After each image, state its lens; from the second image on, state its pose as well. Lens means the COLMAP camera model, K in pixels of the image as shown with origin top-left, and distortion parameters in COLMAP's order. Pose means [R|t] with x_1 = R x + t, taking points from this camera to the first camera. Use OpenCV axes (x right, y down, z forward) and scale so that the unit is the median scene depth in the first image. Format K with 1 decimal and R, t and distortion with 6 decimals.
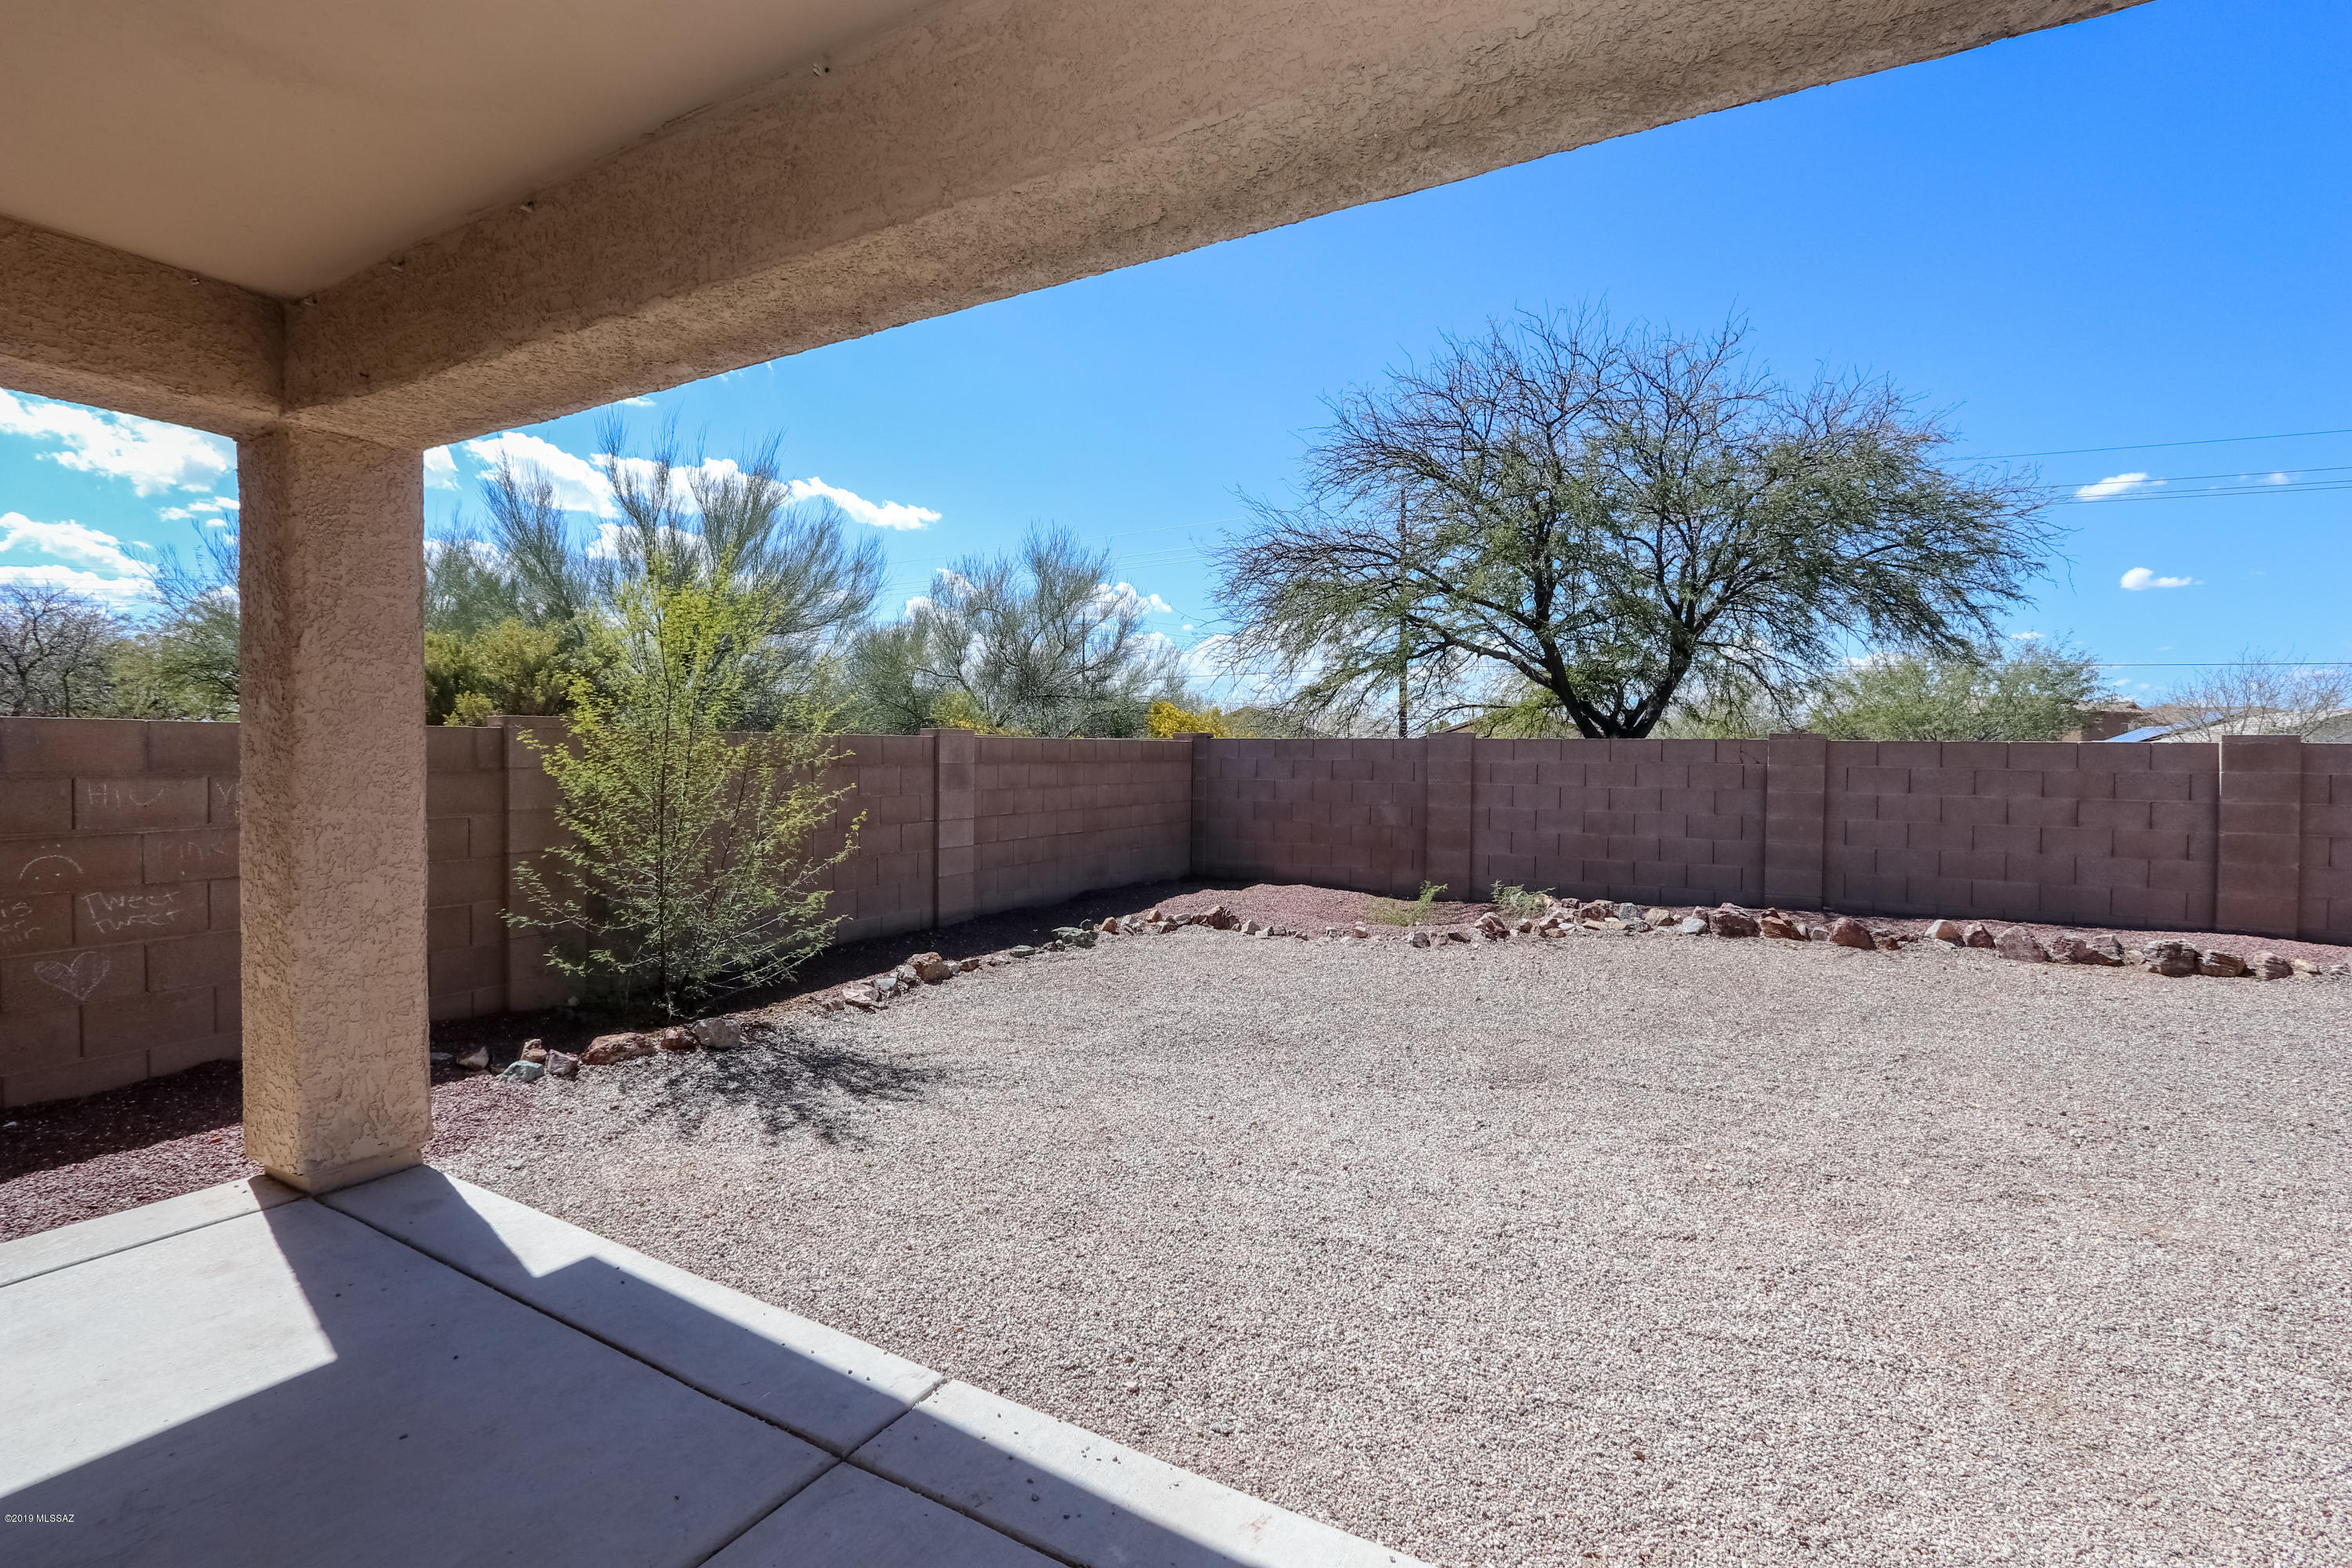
lens RADIAL K [[1086.8, 0, 1135.0], [0, 1086.8, 769.8], [0, 0, 1]] dist [-0.022534, 0.004883]
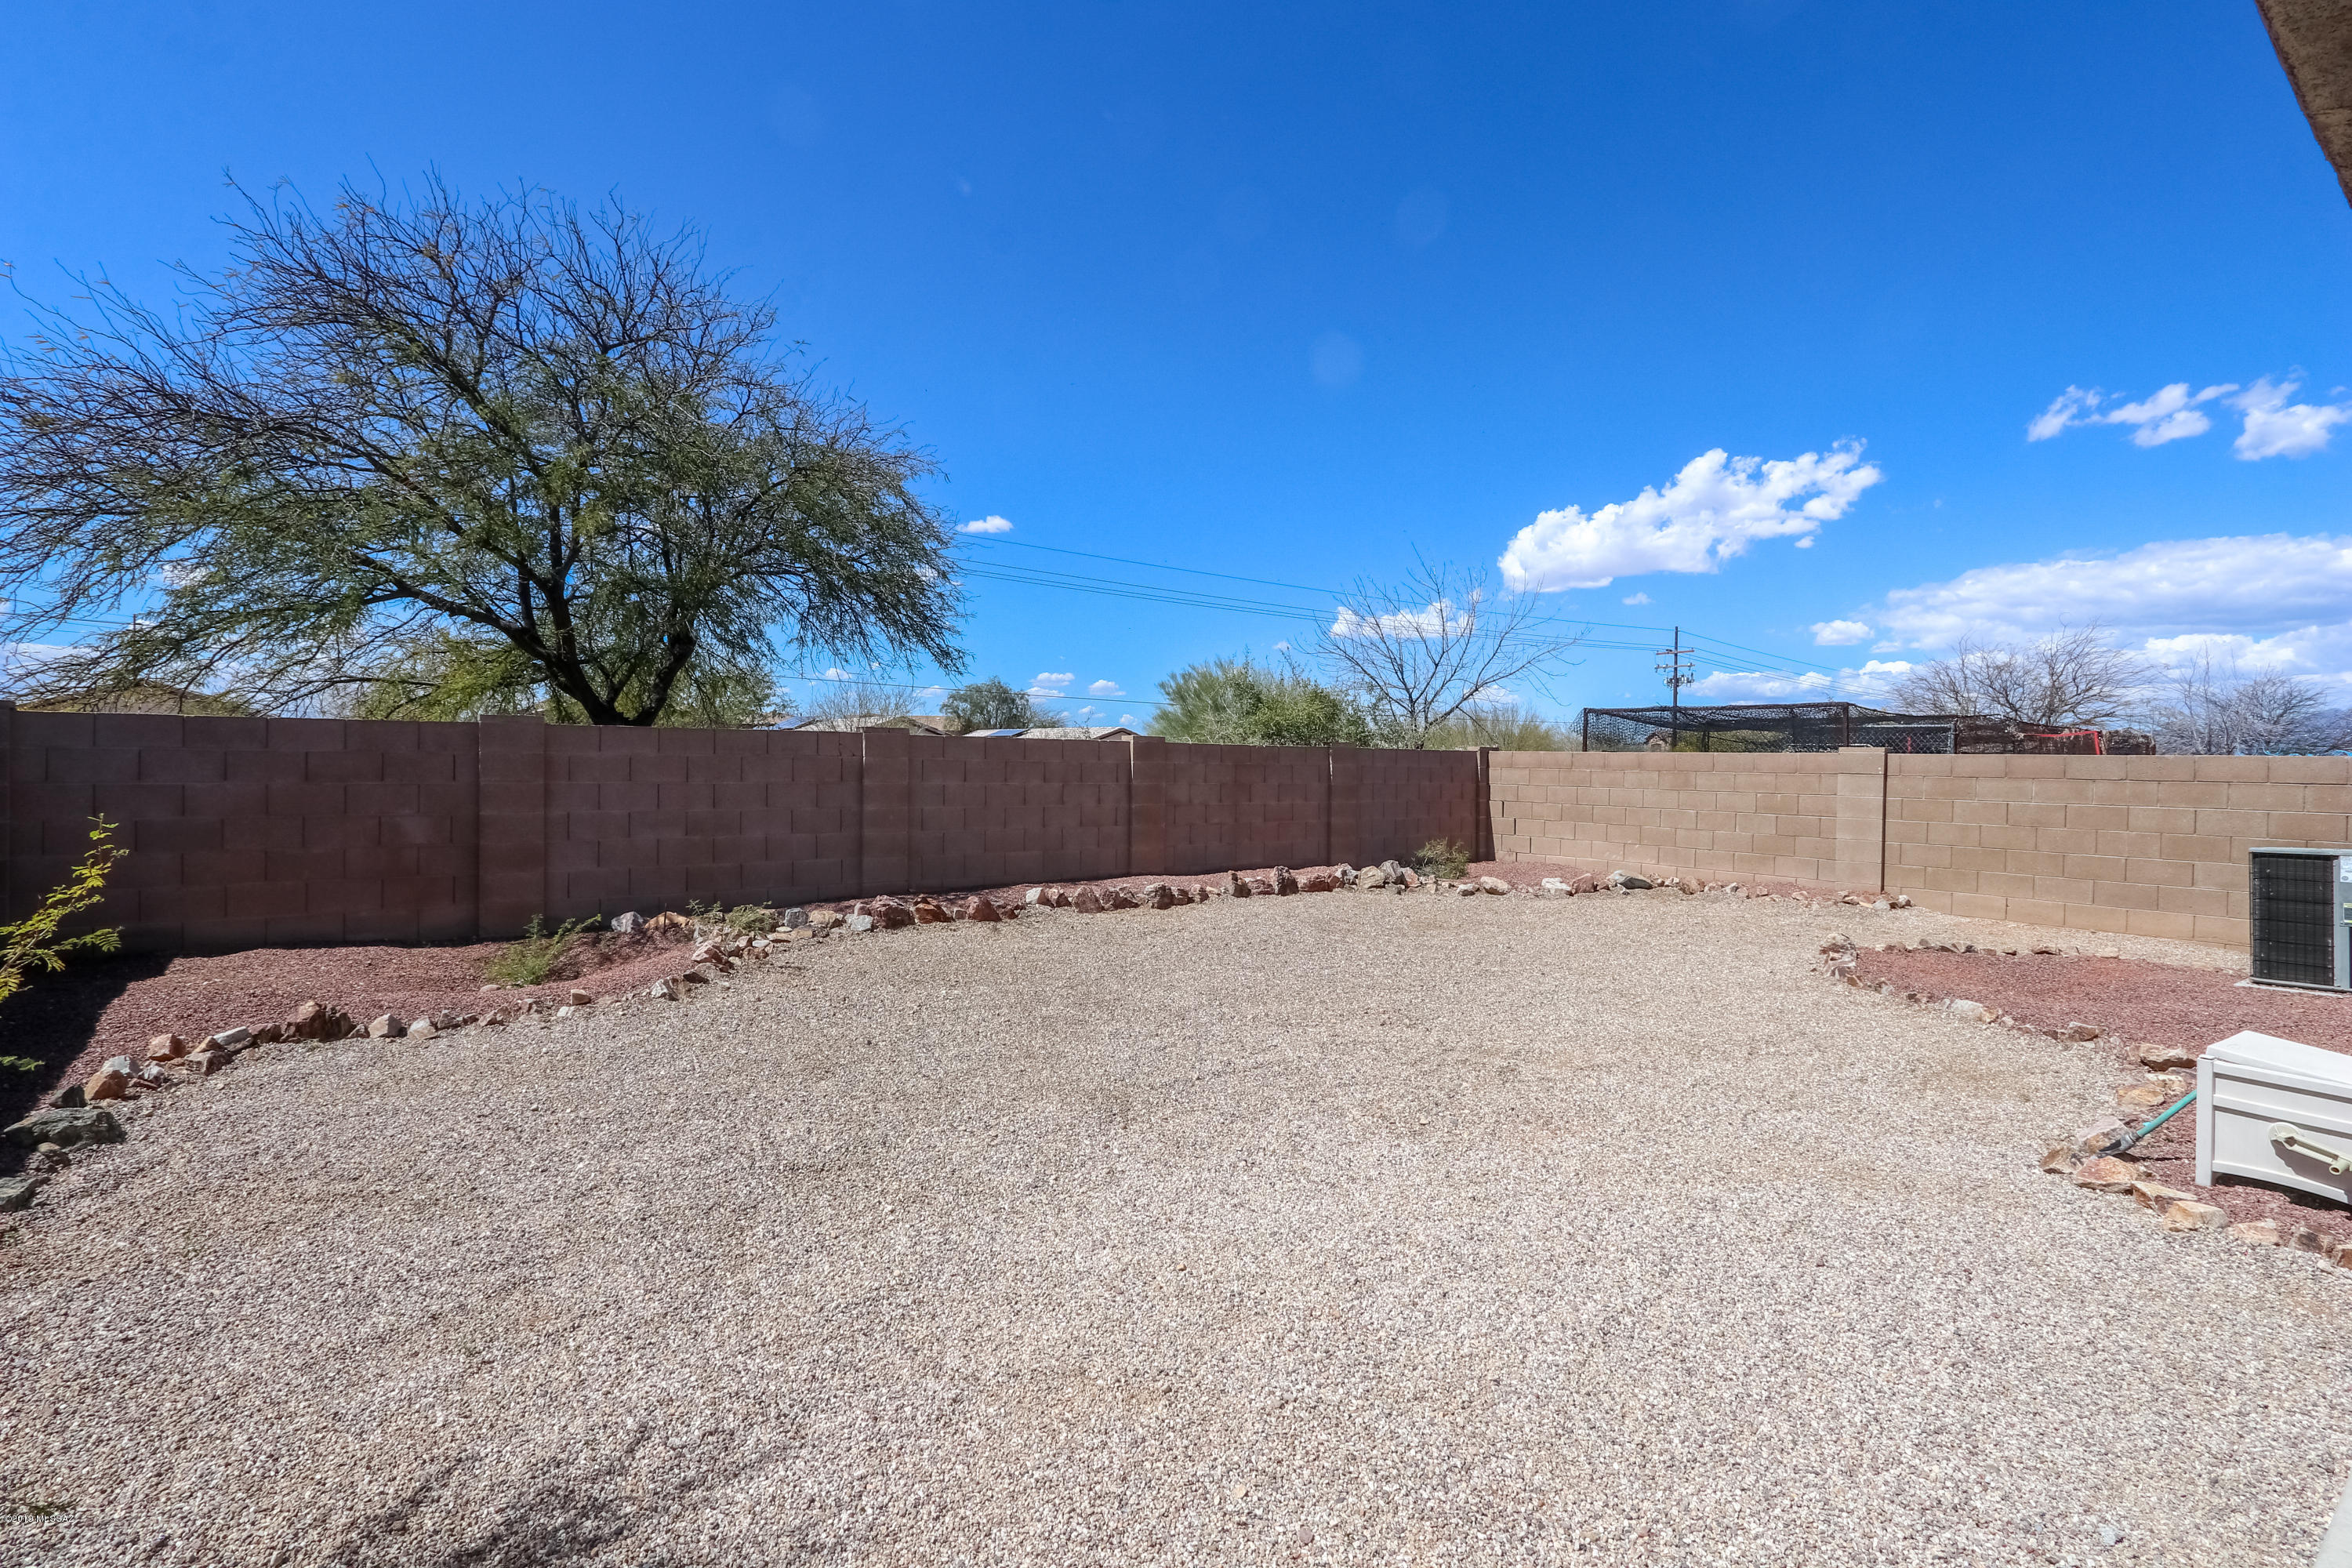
lens RADIAL K [[1086.8, 0, 1135.0], [0, 1086.8, 769.8], [0, 0, 1]] dist [-0.022534, 0.004883]
pose [[0.406402, -0.012450, 0.913610, -0.258709], [0.004400, 0.999922, 0.011669, -0.004029], [-0.913684, -0.000722, 0.406425, 0.352489]]
